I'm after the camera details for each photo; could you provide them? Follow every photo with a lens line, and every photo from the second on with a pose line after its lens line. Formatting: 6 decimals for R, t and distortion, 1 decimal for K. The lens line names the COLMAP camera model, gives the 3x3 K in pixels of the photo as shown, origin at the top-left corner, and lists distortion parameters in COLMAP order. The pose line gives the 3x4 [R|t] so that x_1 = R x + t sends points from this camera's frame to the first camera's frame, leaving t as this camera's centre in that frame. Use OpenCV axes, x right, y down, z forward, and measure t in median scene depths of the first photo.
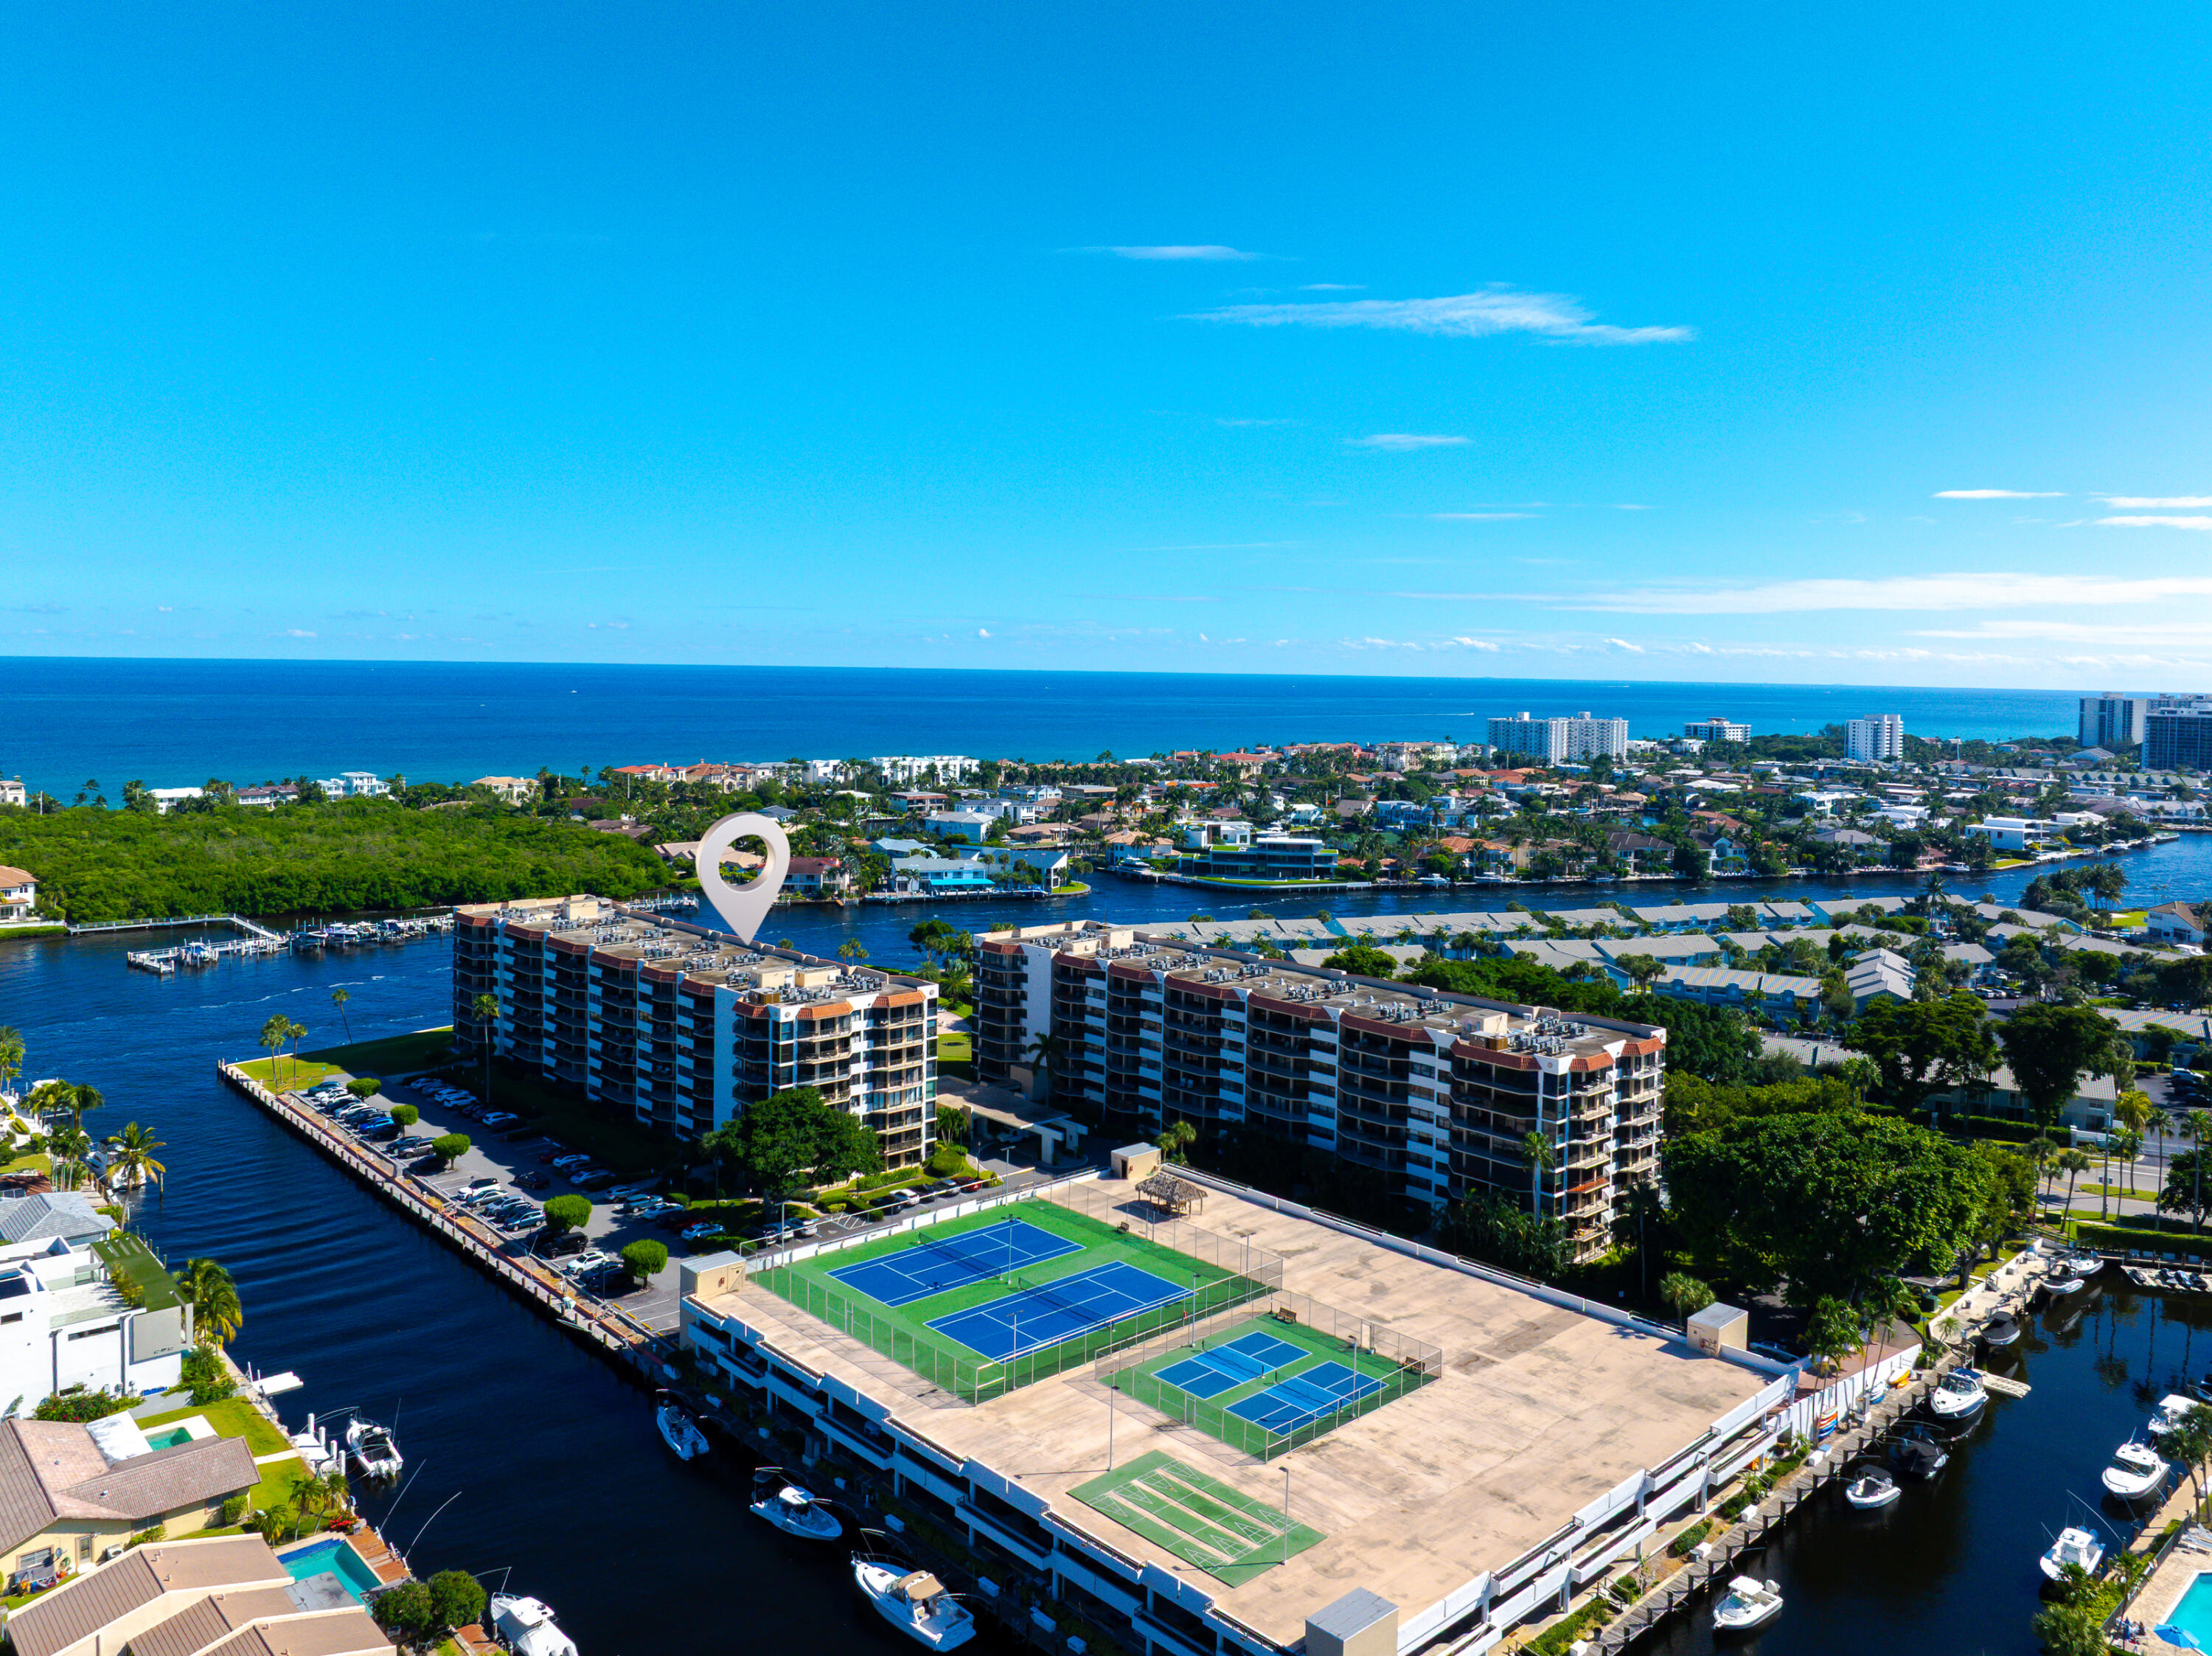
lens RADIAL K [[1613.4, 0, 1106.0], [0, 1613.4, 828.0], [0, 0, 1]] dist [0.001571, 0.004117]
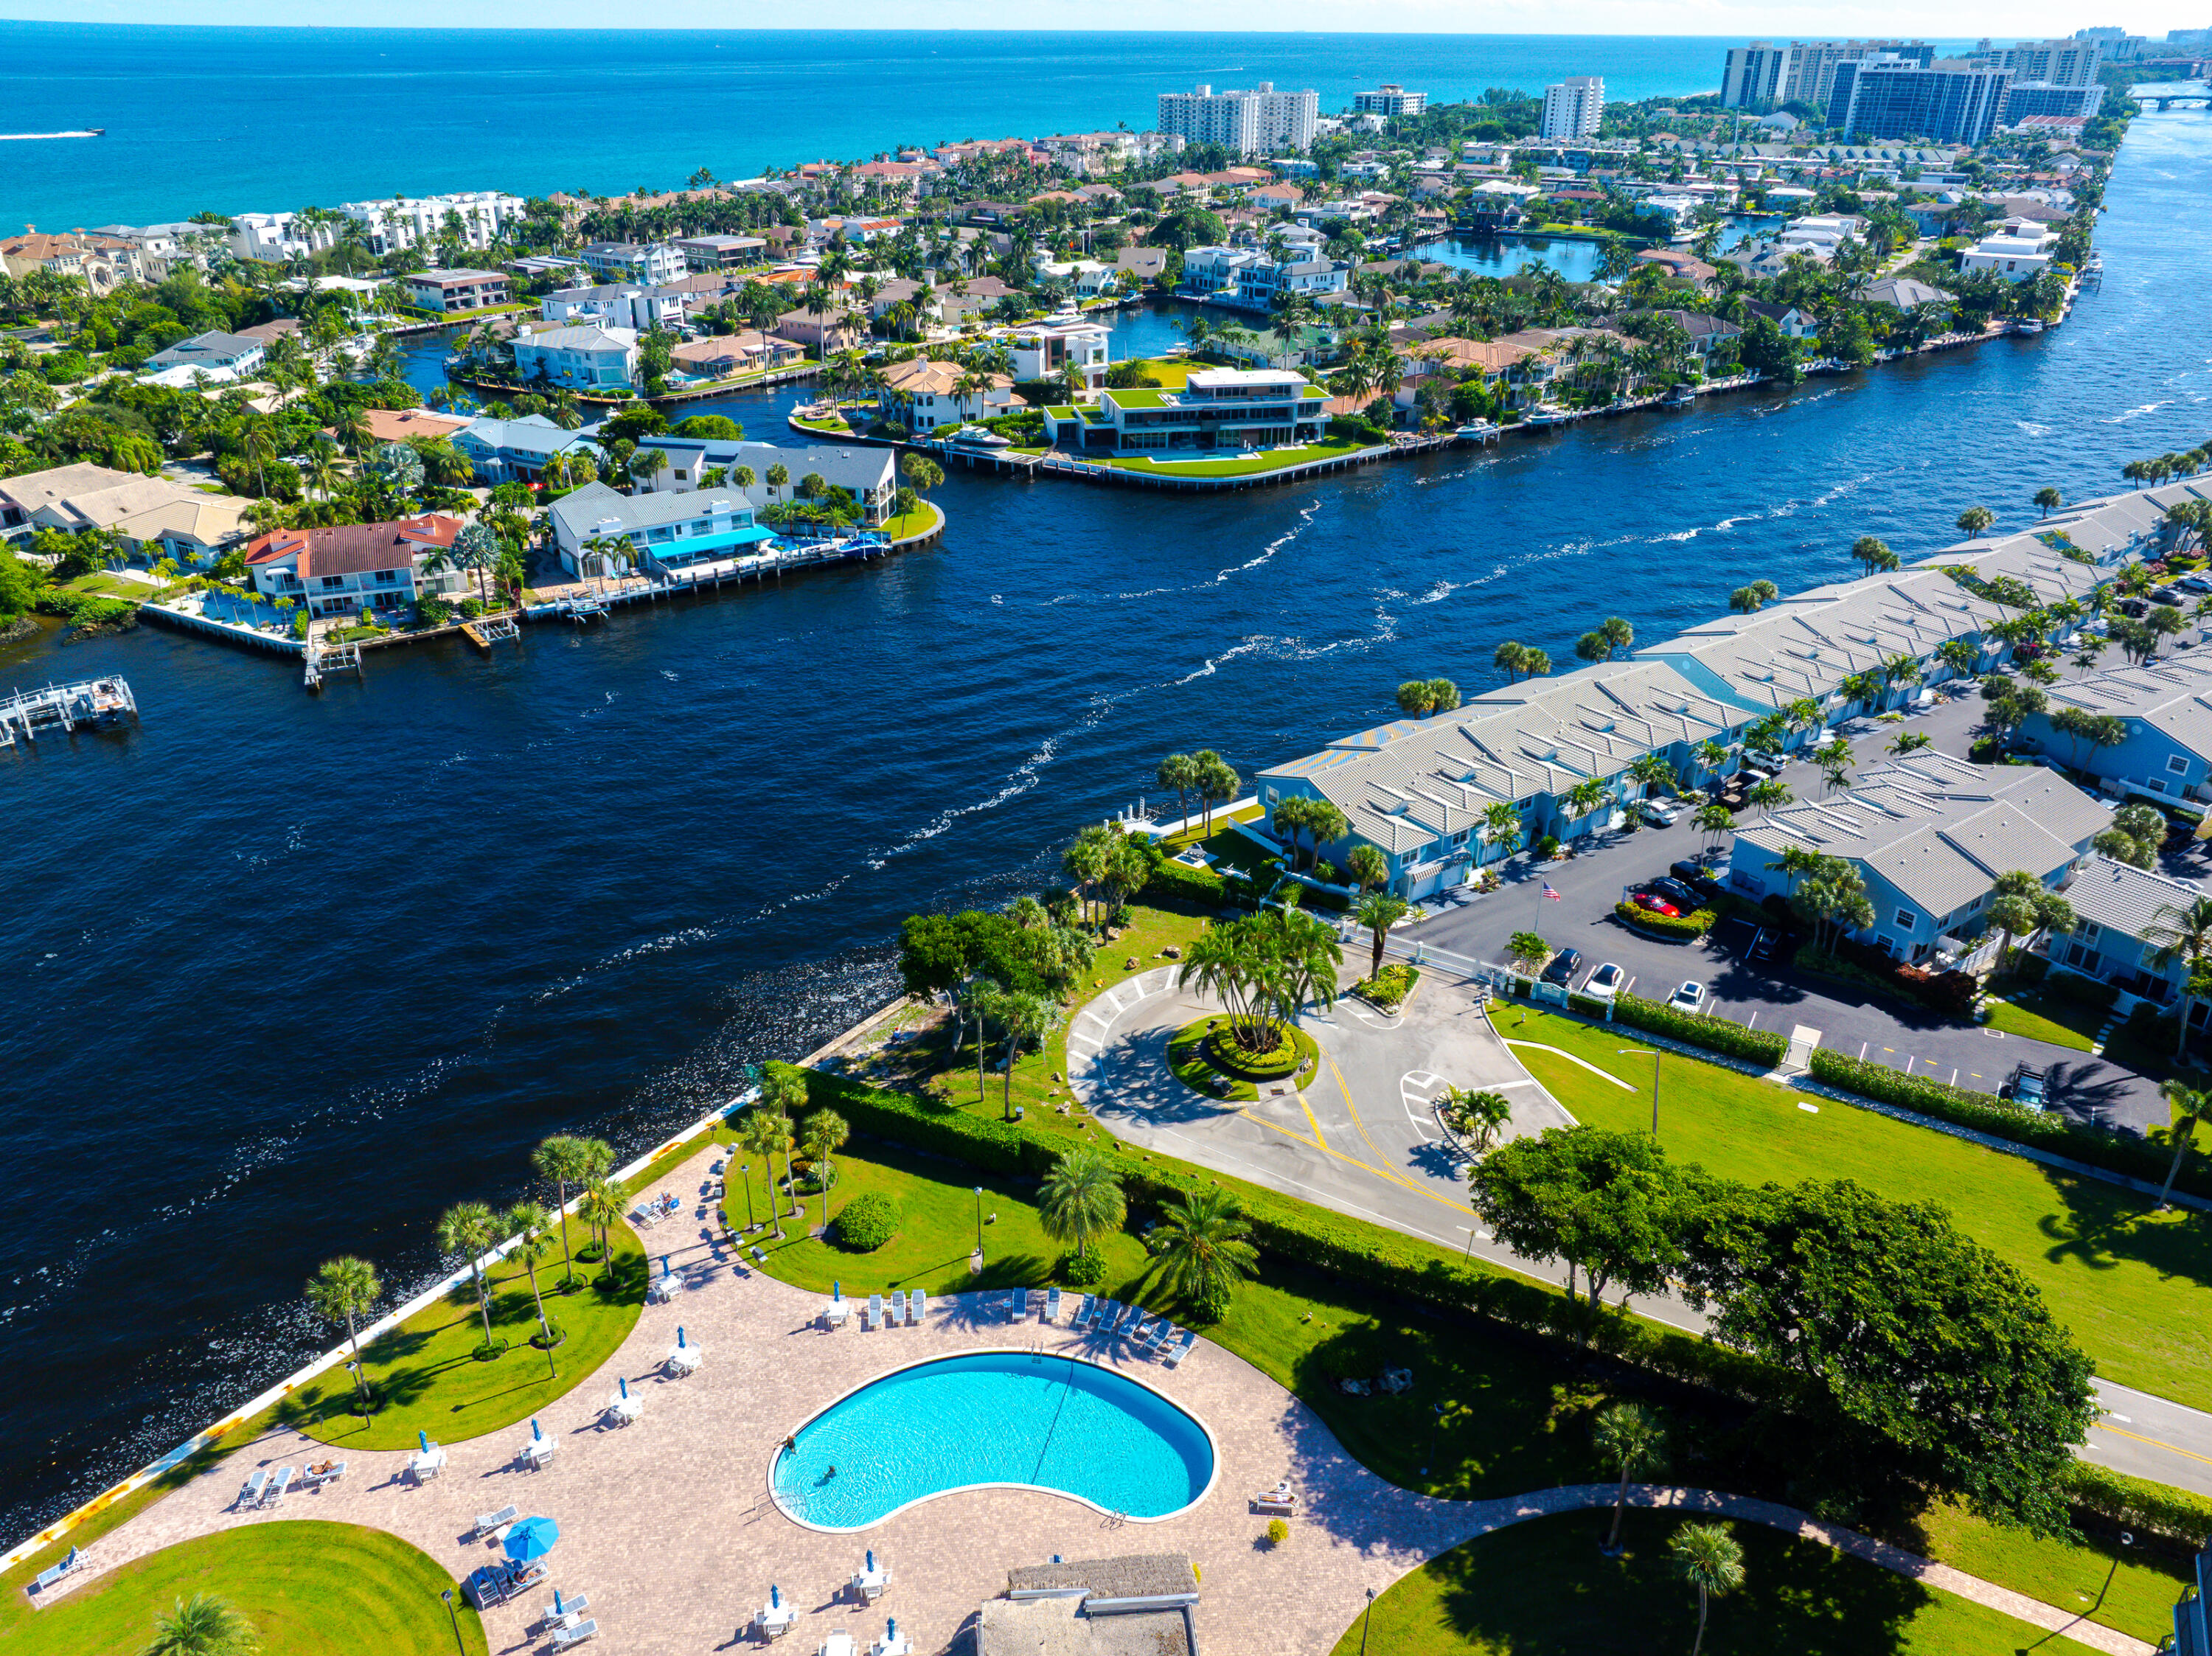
lens RADIAL K [[1613.4, 0, 1106.0], [0, 1613.4, 828.0], [0, 0, 1]] dist [0.001571, 0.004117]
pose [[0.952451, -0.147537, 0.266589, -0.071683], [0.042500, 0.930723, 0.363247, -0.035136], [-0.301713, -0.334645, 0.892738, 0.300404]]
